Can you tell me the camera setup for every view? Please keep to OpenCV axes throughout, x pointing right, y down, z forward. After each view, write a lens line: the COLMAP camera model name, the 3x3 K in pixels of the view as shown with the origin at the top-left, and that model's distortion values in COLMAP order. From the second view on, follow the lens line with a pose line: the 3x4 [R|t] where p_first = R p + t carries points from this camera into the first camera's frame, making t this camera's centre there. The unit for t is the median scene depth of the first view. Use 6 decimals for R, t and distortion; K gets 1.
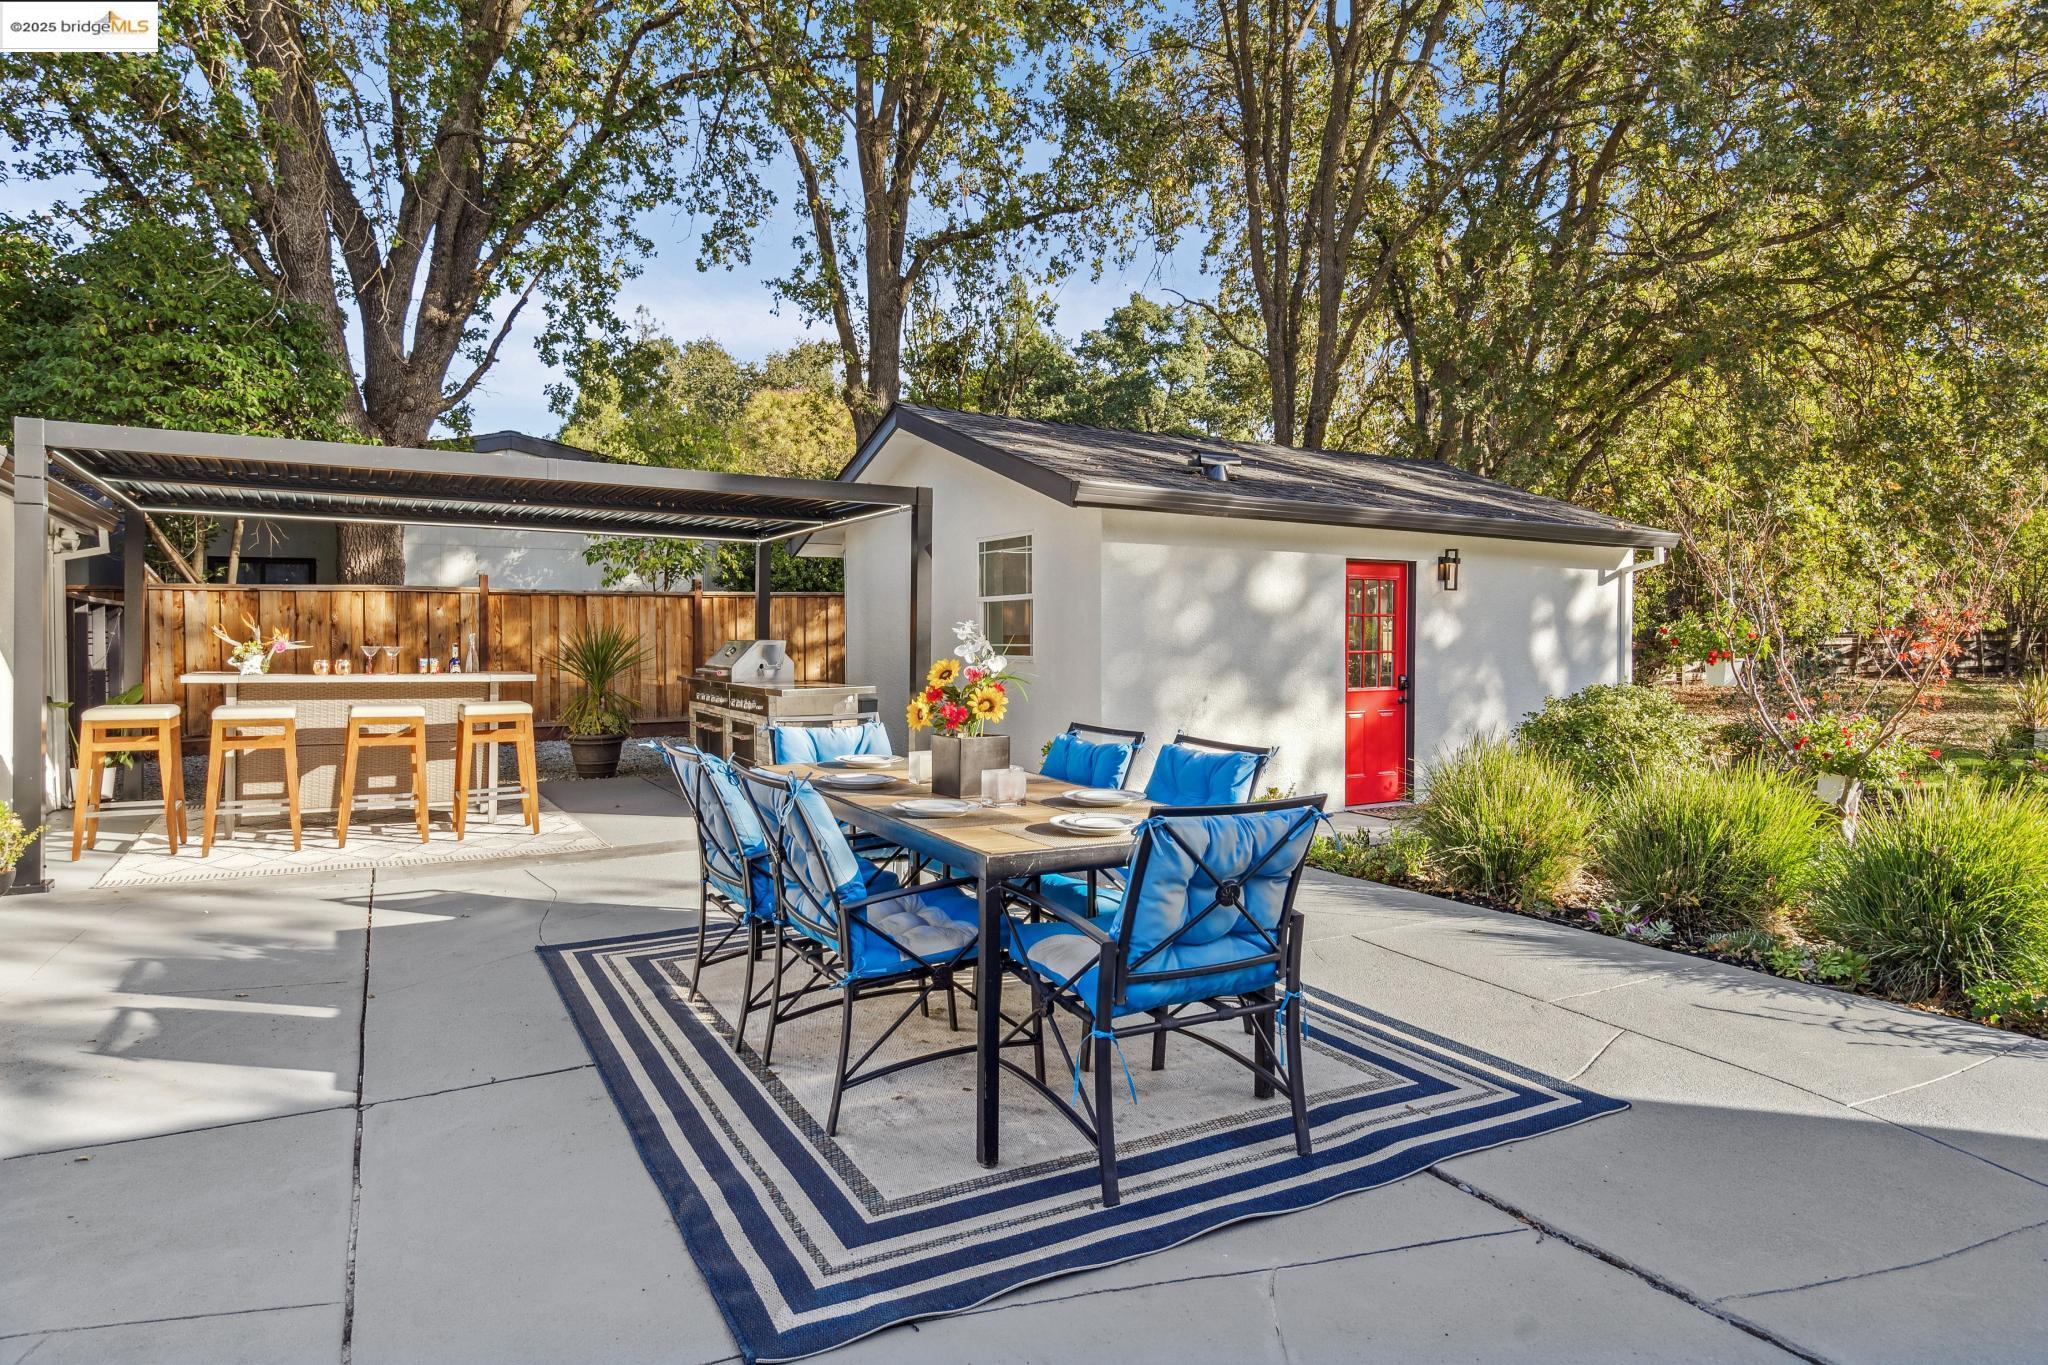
lens RADIAL K [[1174.6, 0, 1024.2], [0, 1174.6, 687.8], [0, 0, 1]] dist [0.000835, 0.001716]
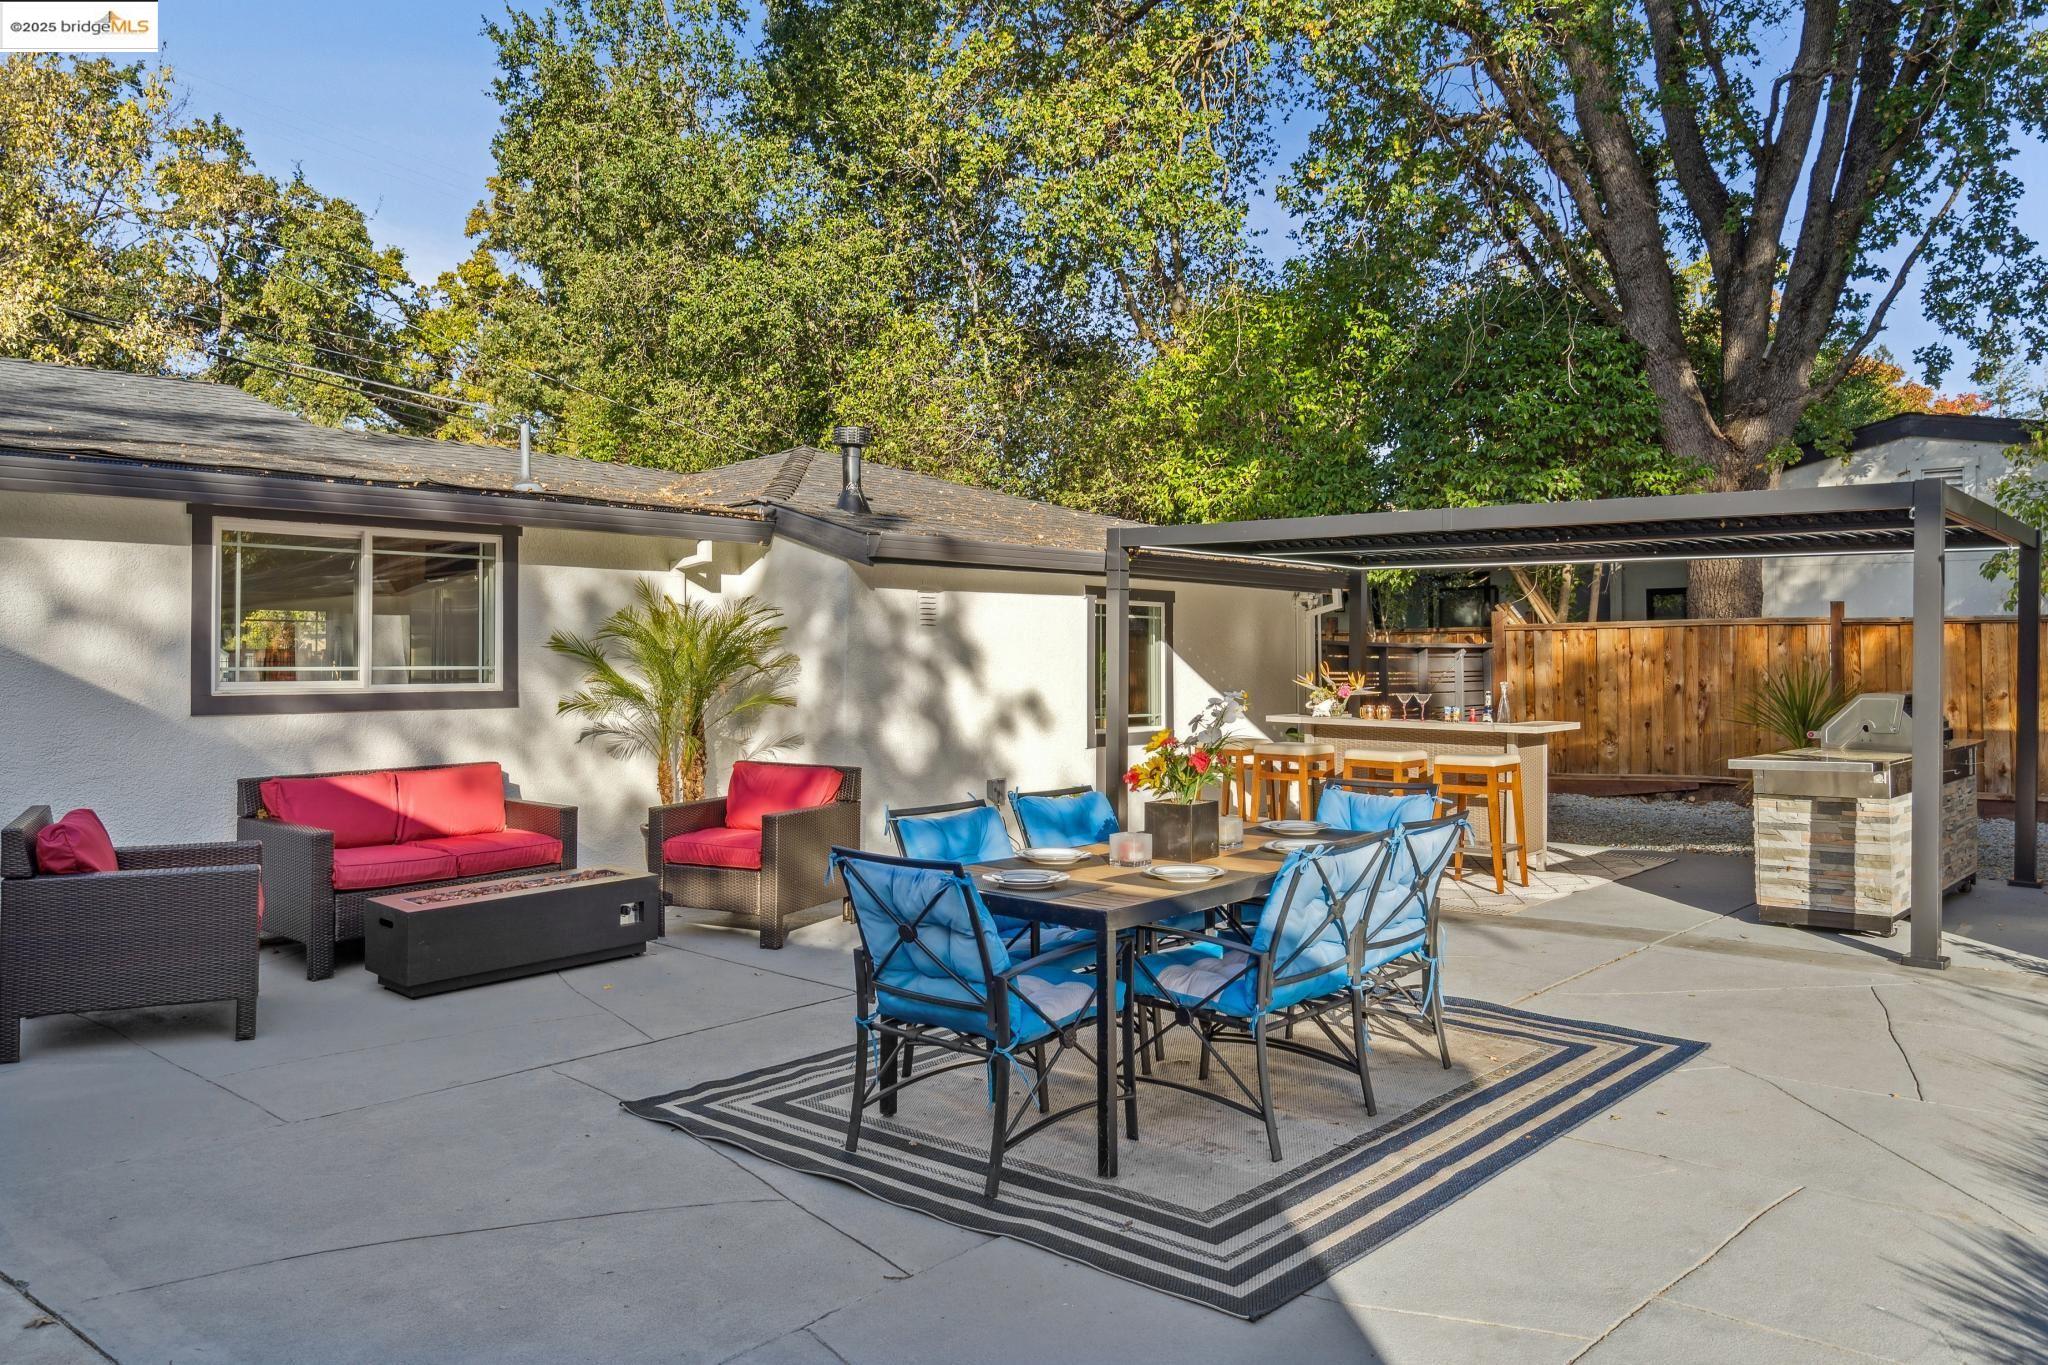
lens RADIAL K [[1528.3, 0, 1024.0], [0, 1528.3, 682.5], [0, 0, 1]] dist [0.013930, 0.004015]
pose [[0.343290, 0.014314, -0.939120, 0.456184], [-0.038779, 0.999247, 0.001055, -0.024669], [0.938429, 0.036056, 0.343587, 0.149394]]
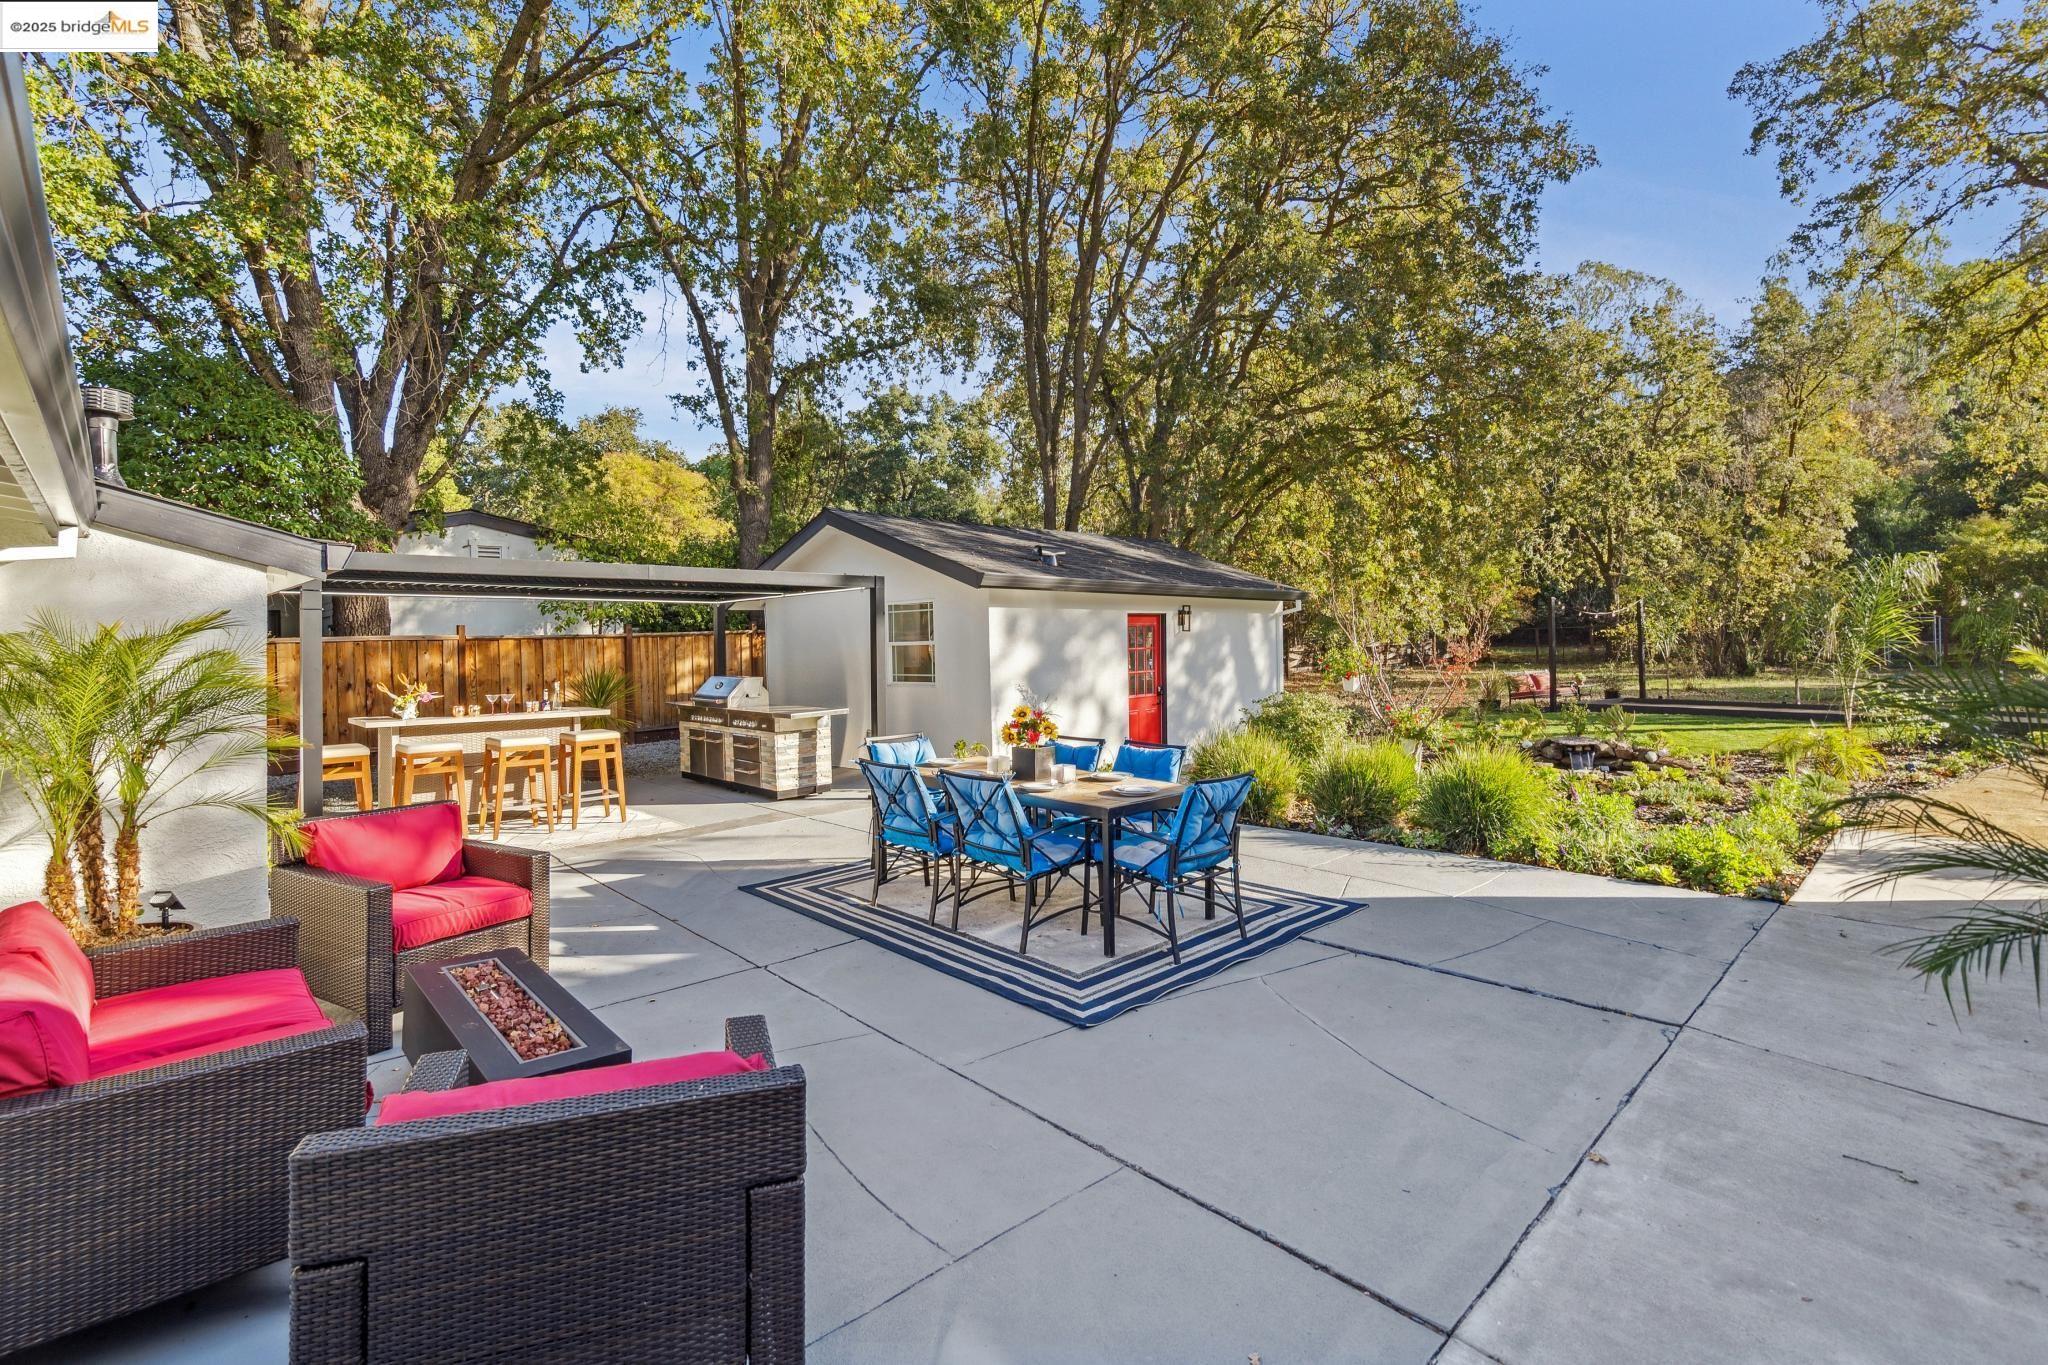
lens RADIAL K [[926.1, 0, 1024.0], [0, 926.1, 682.5], [0, 0, 1]] dist [-0.015253, 0.000078]
pose [[0.968739, -0.030878, 0.246155, -0.158509], [0.031140, 0.999511, 0.002830, -0.024649], [-0.246122, 0.004923, 0.969226, -0.154537]]
